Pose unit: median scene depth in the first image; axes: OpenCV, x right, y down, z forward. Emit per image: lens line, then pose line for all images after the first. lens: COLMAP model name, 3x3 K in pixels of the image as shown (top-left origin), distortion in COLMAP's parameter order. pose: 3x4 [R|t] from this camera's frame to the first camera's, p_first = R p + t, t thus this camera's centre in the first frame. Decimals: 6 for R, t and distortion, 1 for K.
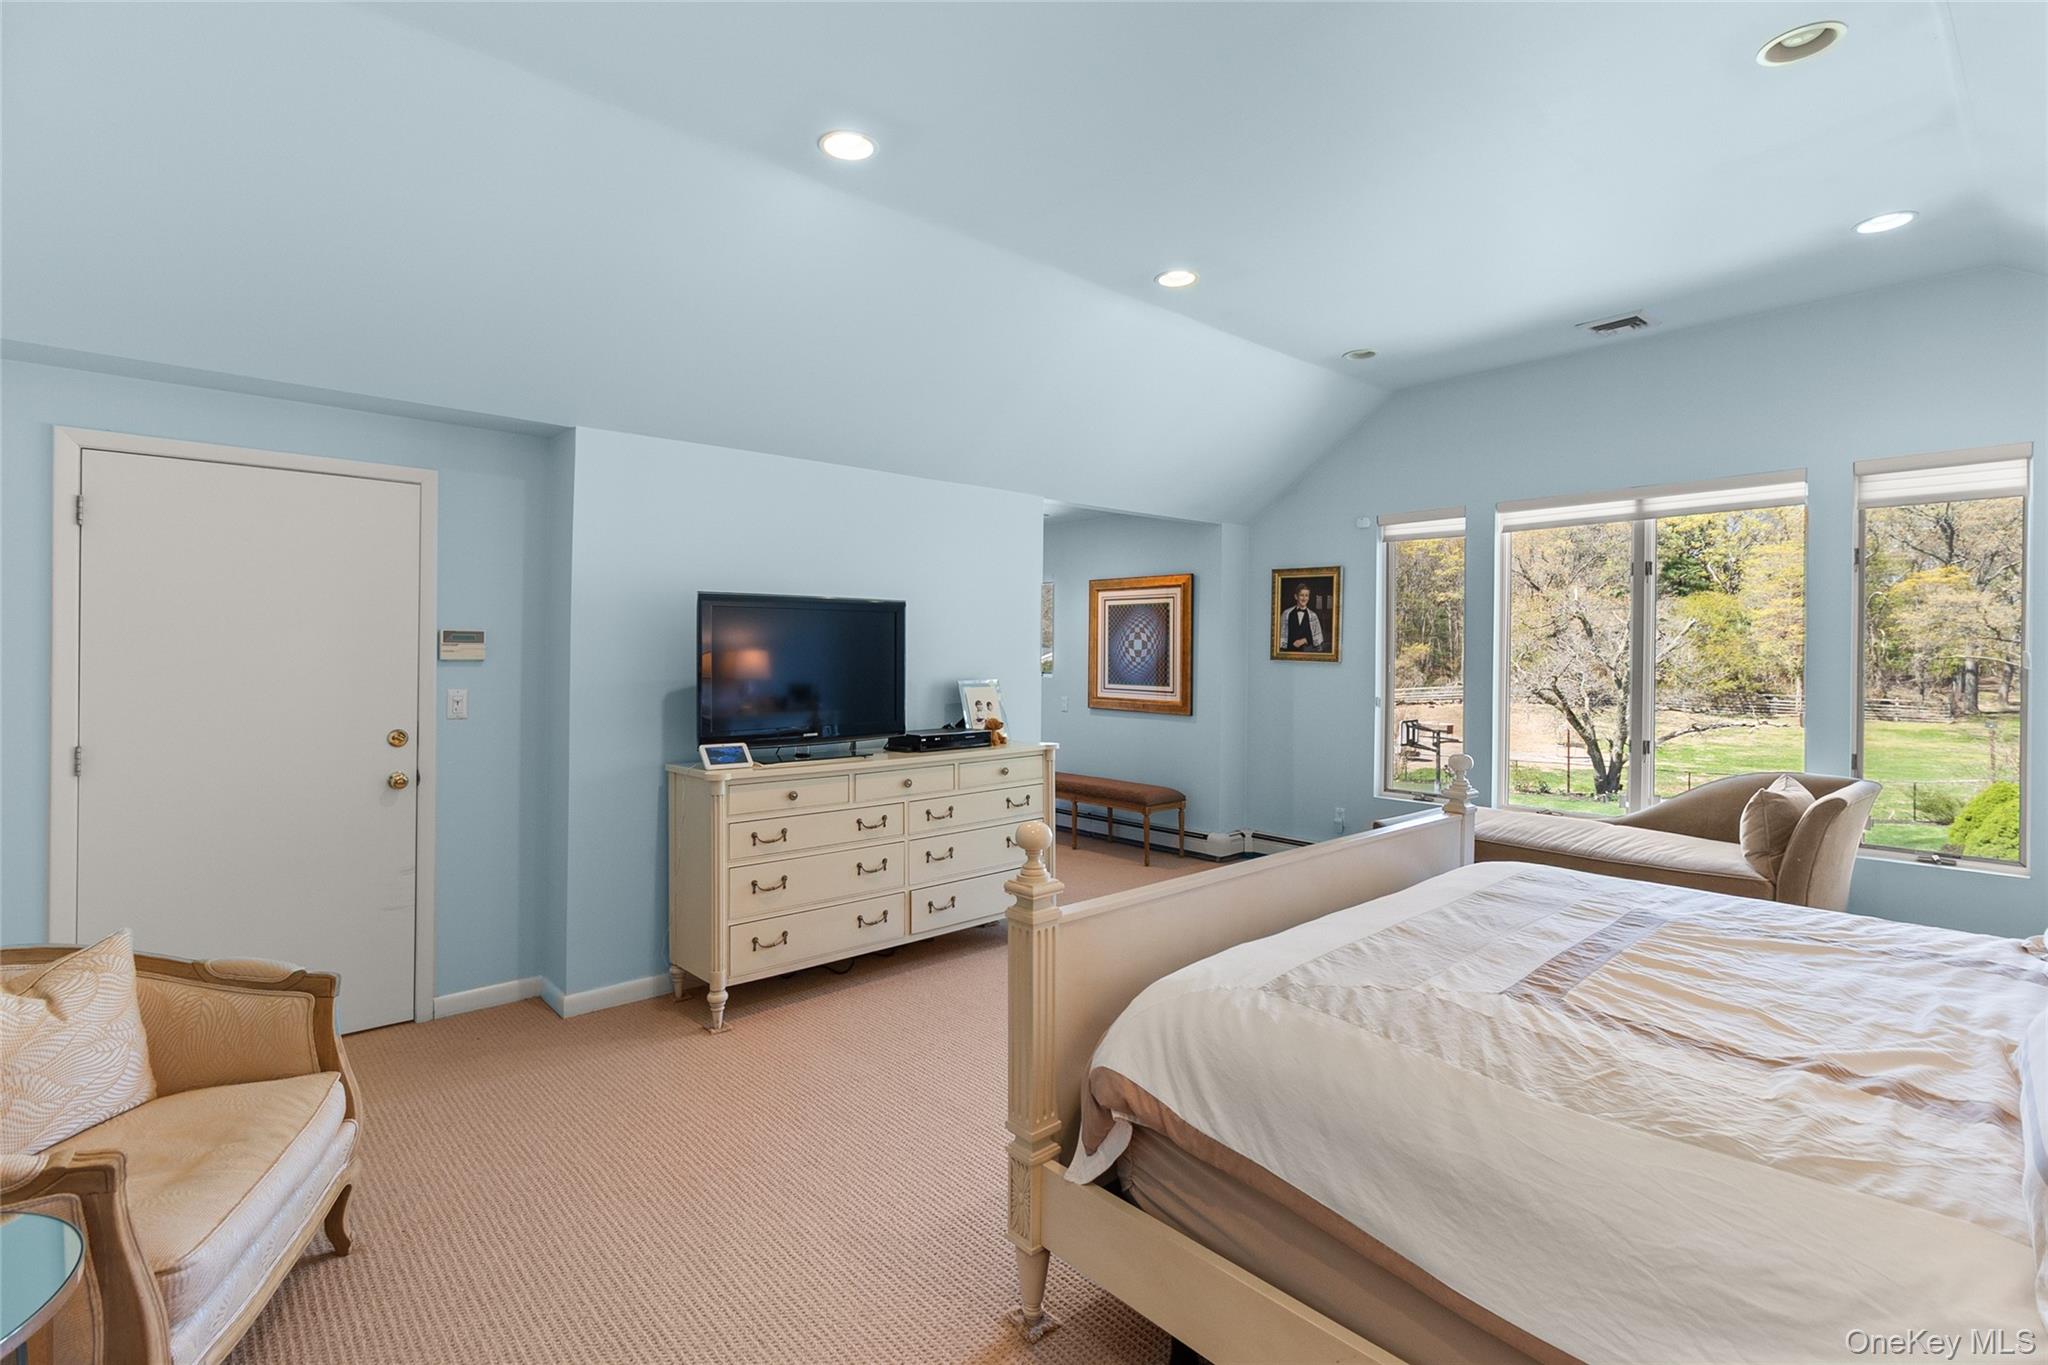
lens RADIAL K [[950.8, 0, 1022.1], [0, 950.8, 661.1], [0, 0, 1]] dist [0.002763, 0.000557]
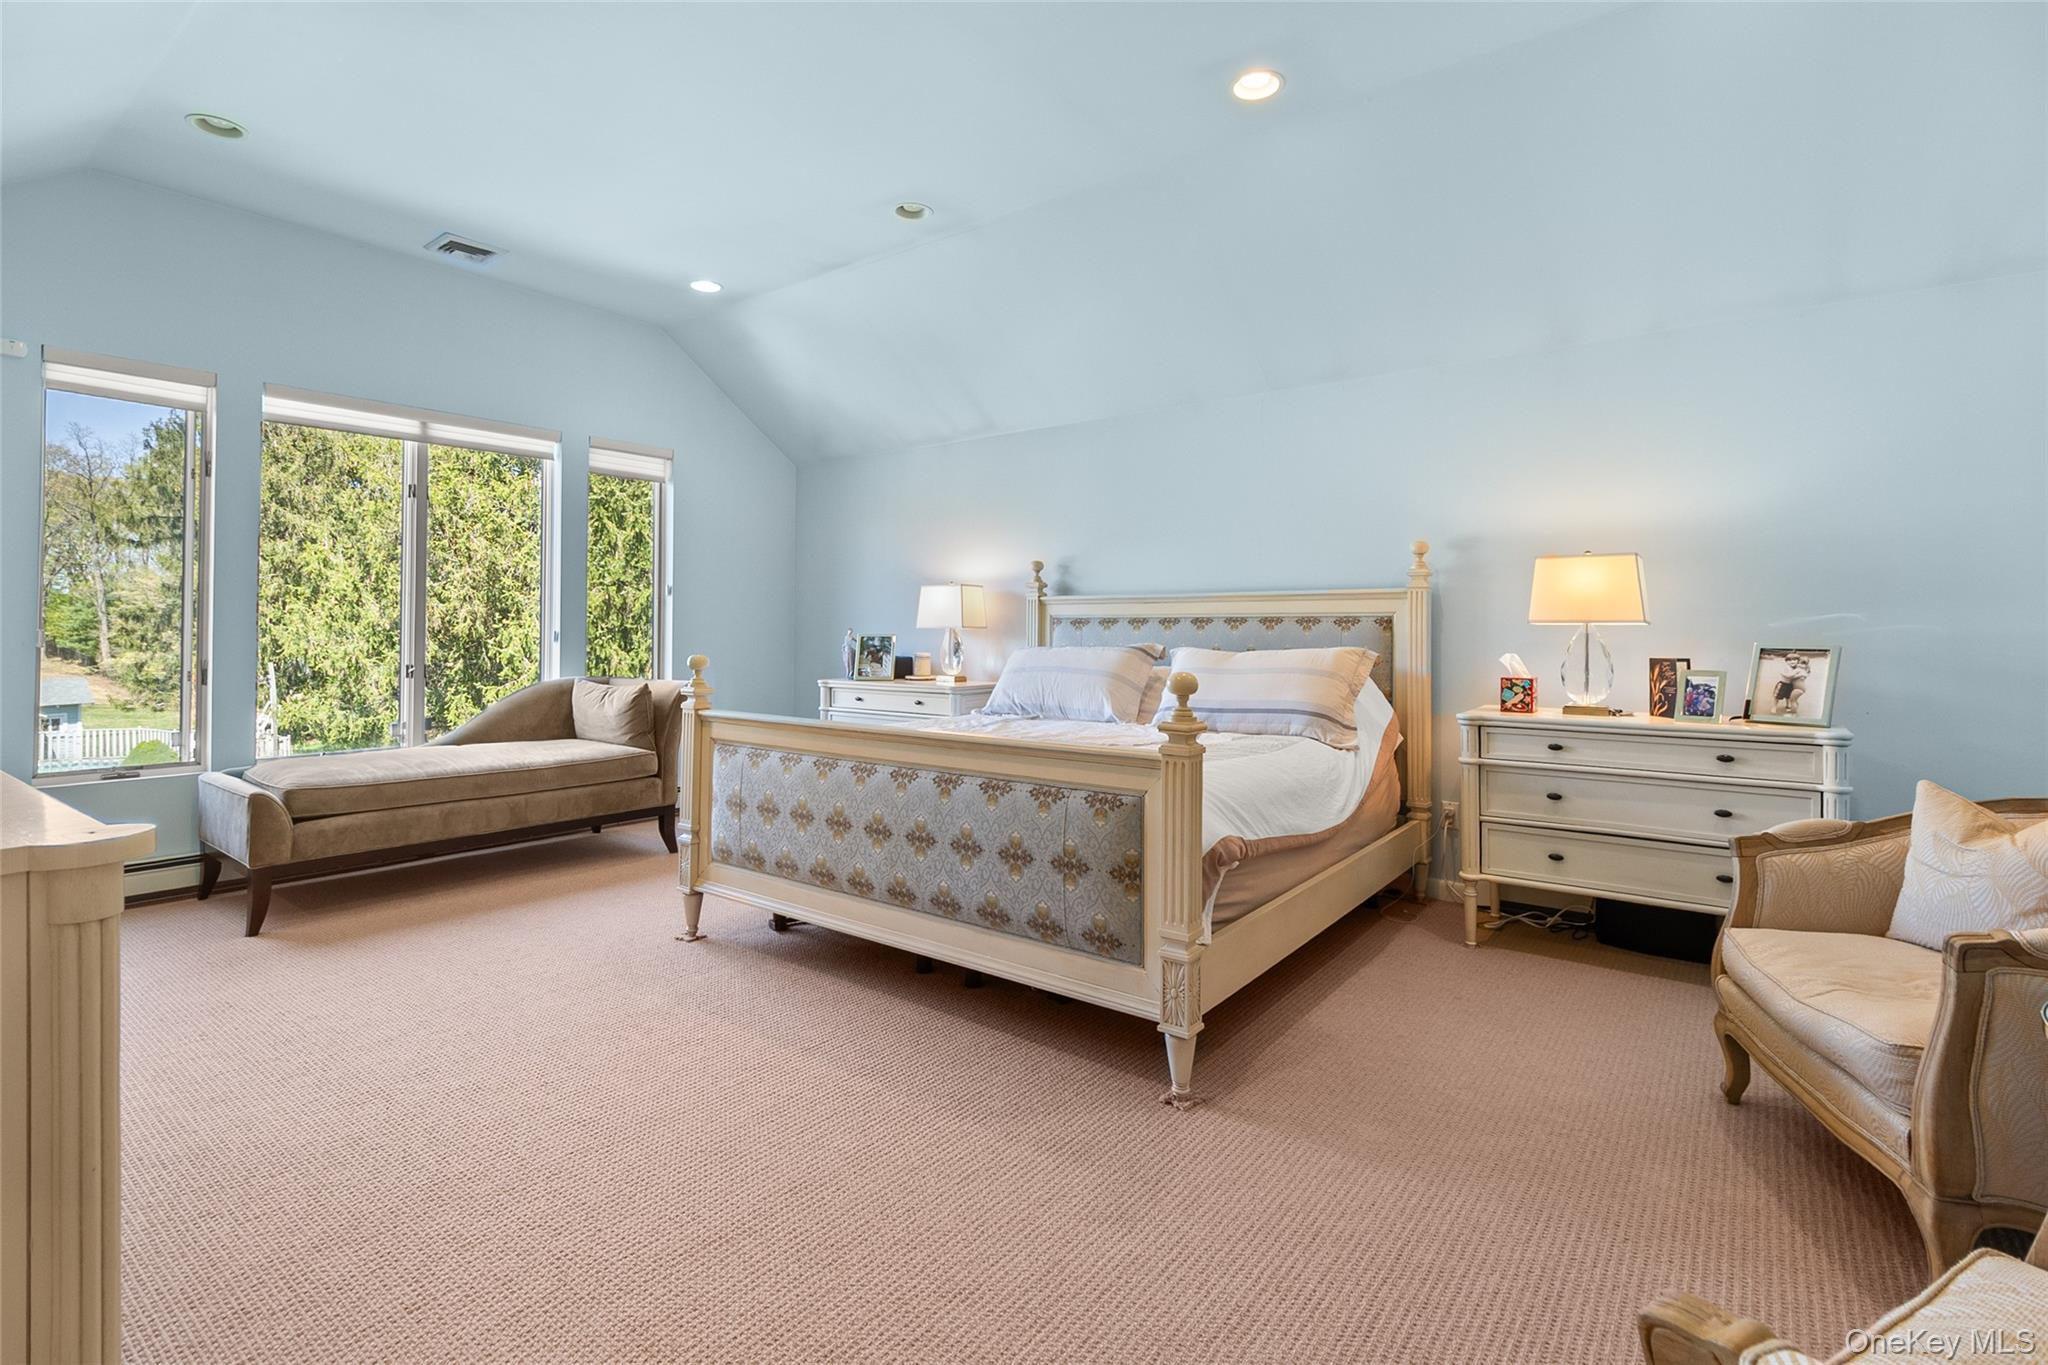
lens RADIAL K [[950.8, 0, 1014.5], [0, 950.8, 633.6], [0, 0, 1]] dist [0.002763, 0.000557]
pose [[-0.180048, -0.005482, 0.983643, -0.445497], [0.010045, 0.999922, 0.007411, 0.050706], [-0.983607, 0.011215, -0.179979, 0.574478]]
